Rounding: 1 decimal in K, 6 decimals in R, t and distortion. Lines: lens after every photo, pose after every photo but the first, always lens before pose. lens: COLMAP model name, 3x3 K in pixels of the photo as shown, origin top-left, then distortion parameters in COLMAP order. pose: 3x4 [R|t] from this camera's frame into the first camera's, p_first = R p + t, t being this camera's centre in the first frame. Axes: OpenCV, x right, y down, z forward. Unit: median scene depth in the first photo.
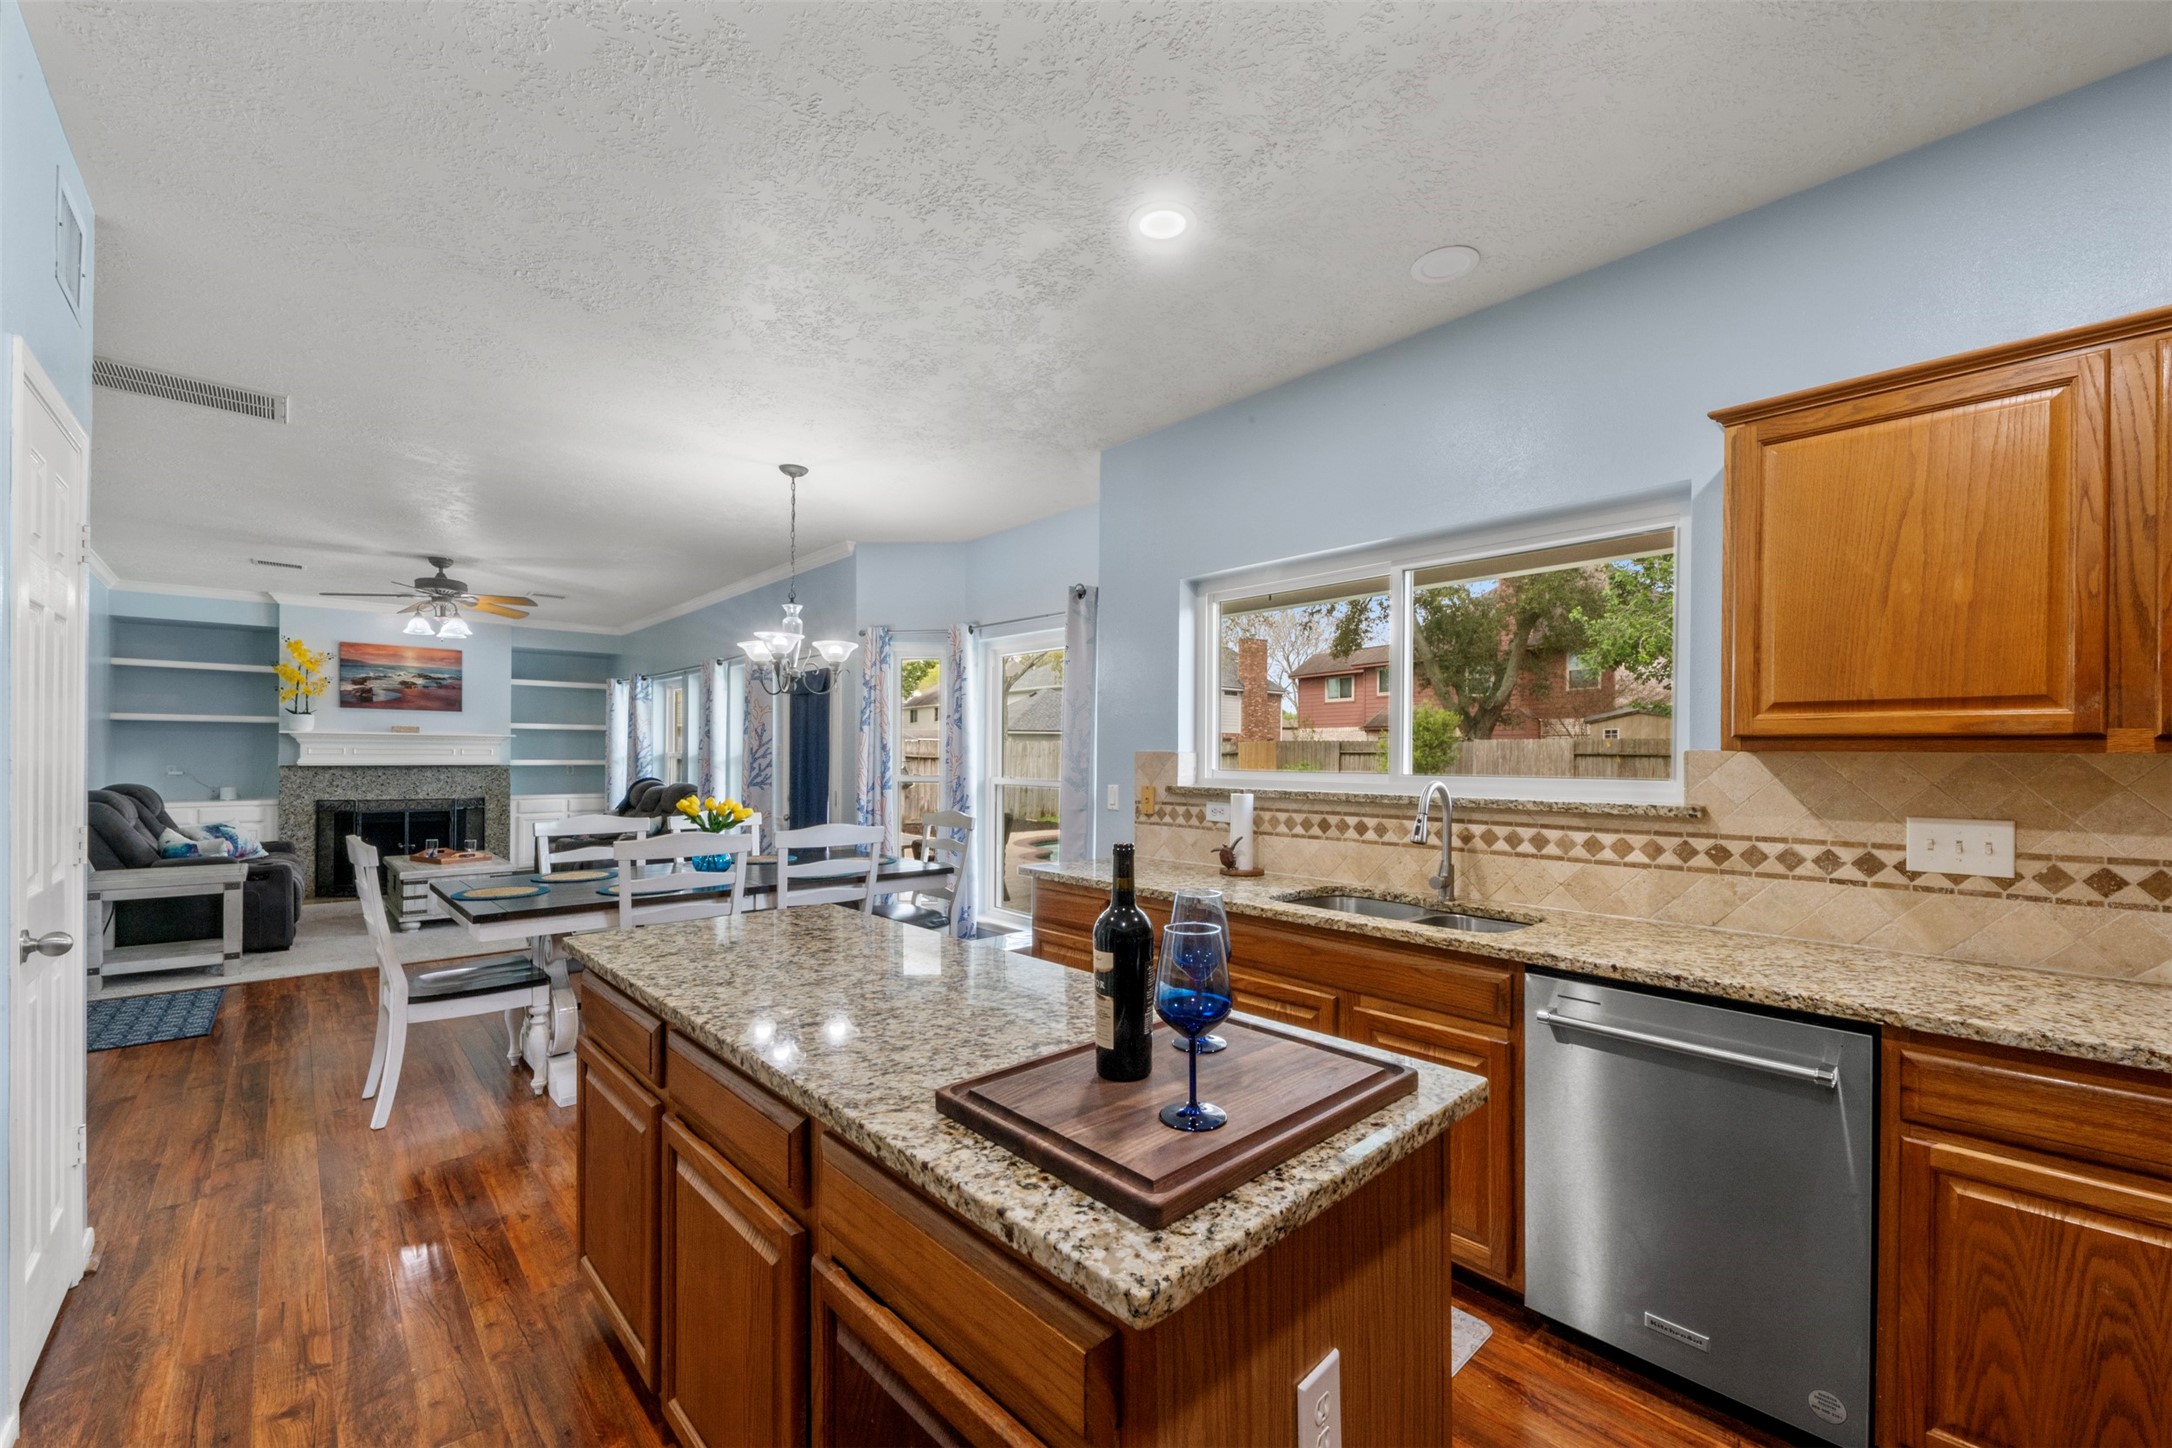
lens RADIAL K [[833.6, 0, 1075.3], [0, 833.6, 760.5], [0, 0, 1]] dist [0.008614, -0.003041]
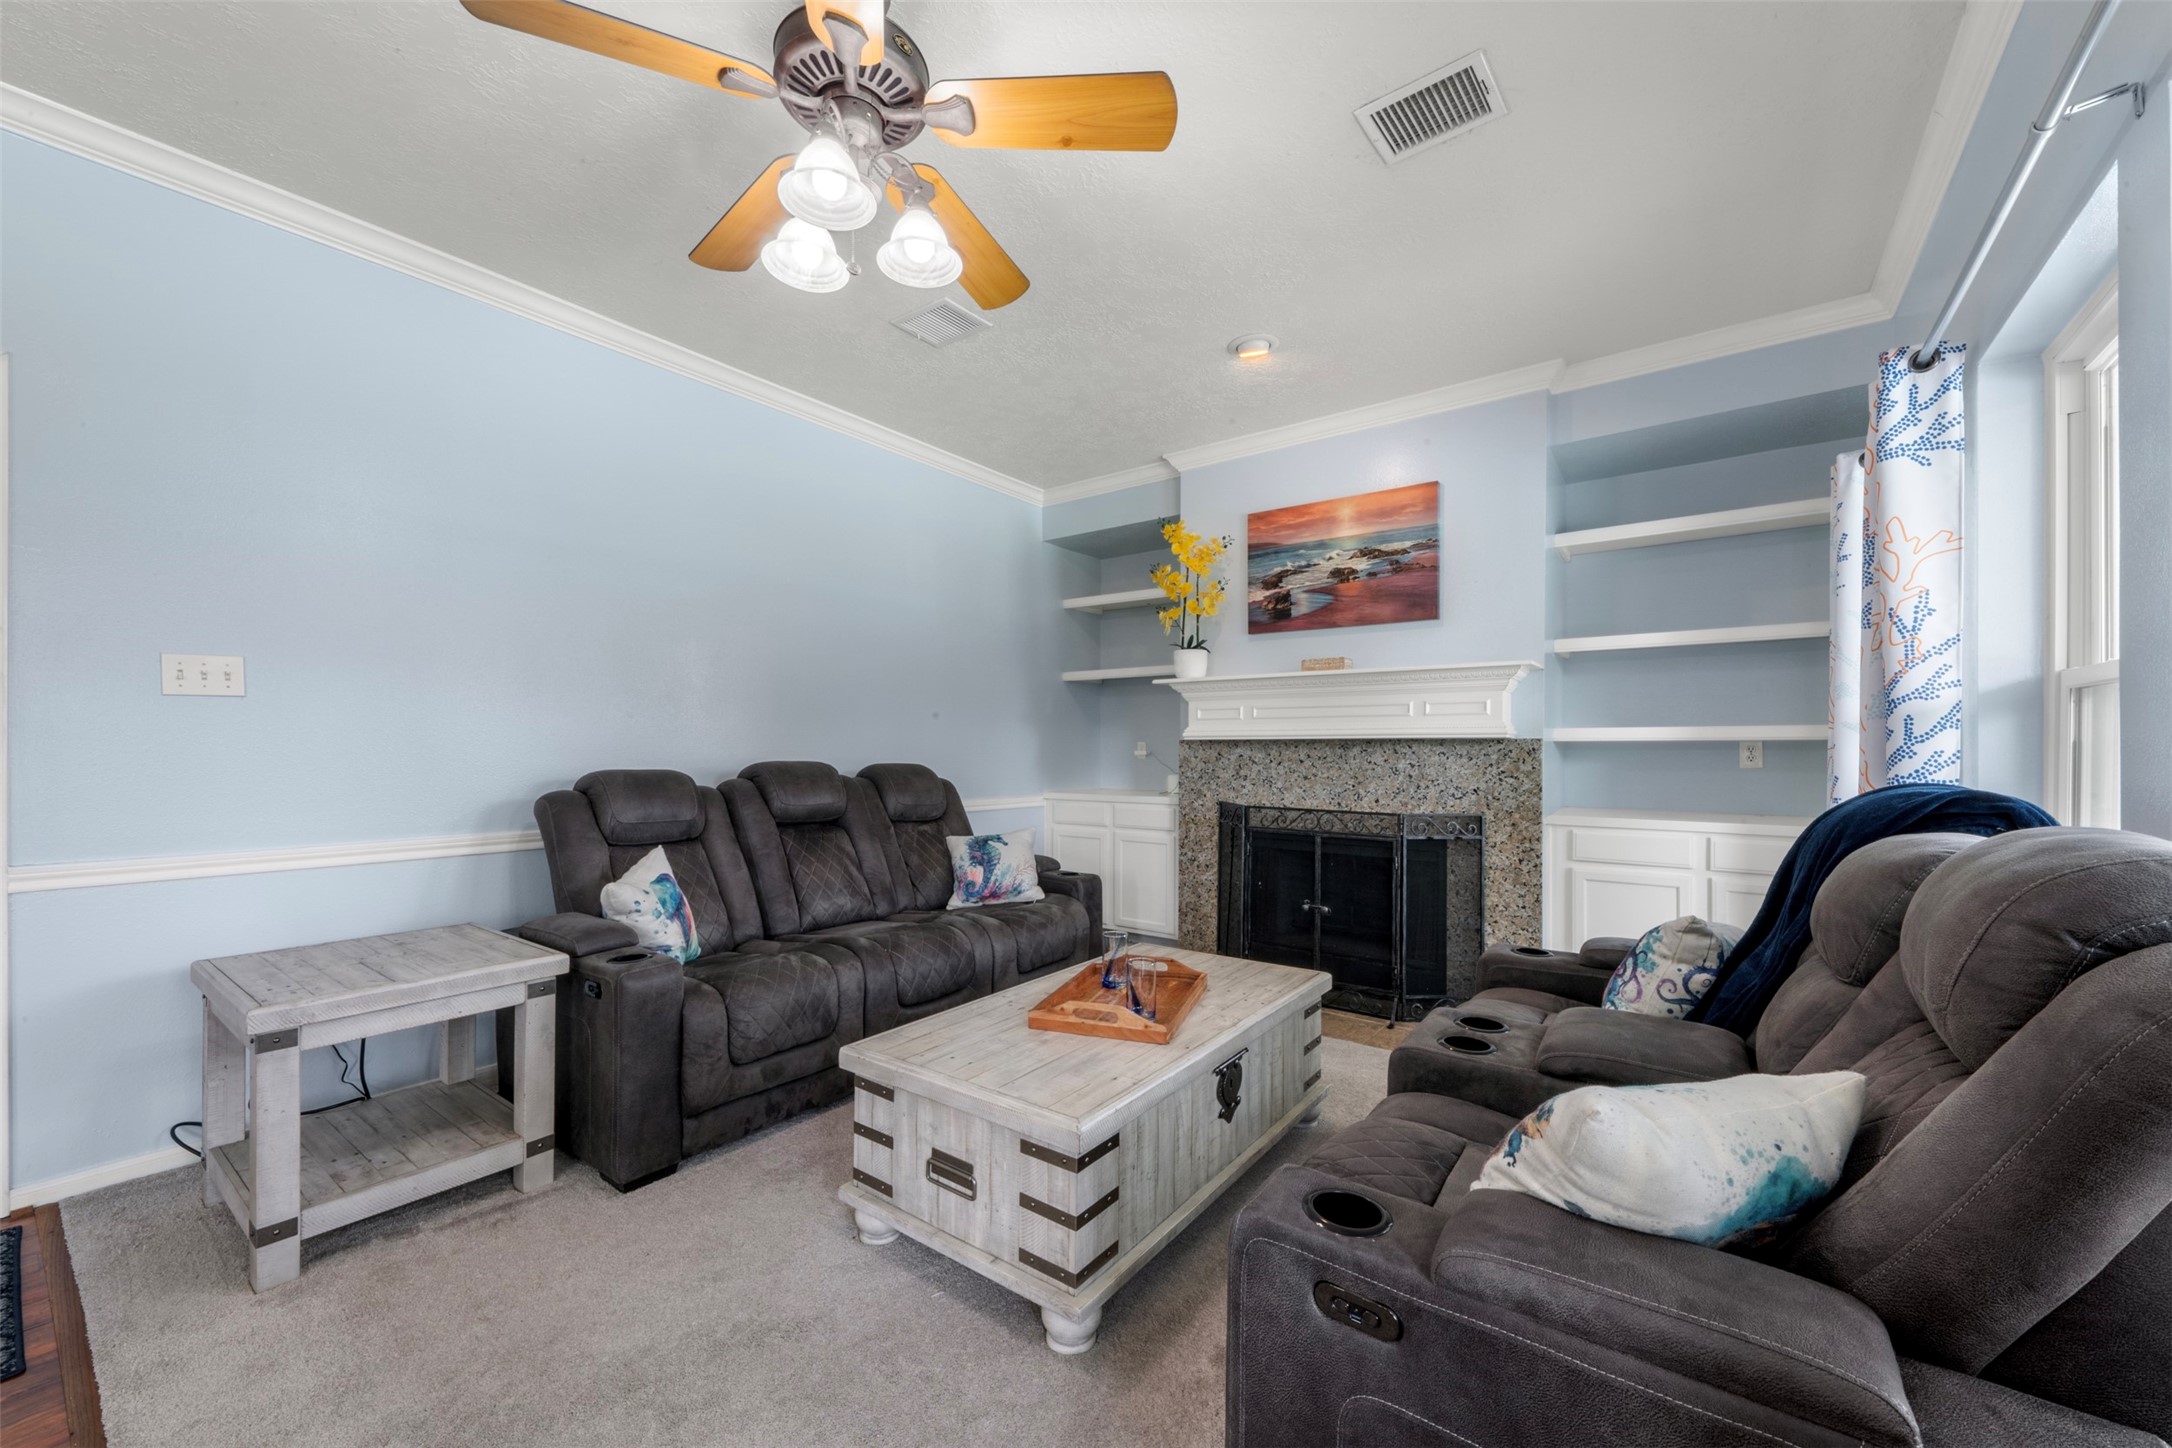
lens RADIAL K [[833.6, 0, 1085.3], [0, 833.6, 746.0], [0, 0, 1]] dist [0.008614, -0.003041]
pose [[0.184975, -0.009013, -0.982702, -0.374868], [-0.004749, 0.999938, -0.010065, 0.016313], [0.982732, 0.006528, 0.184921, 0.824442]]
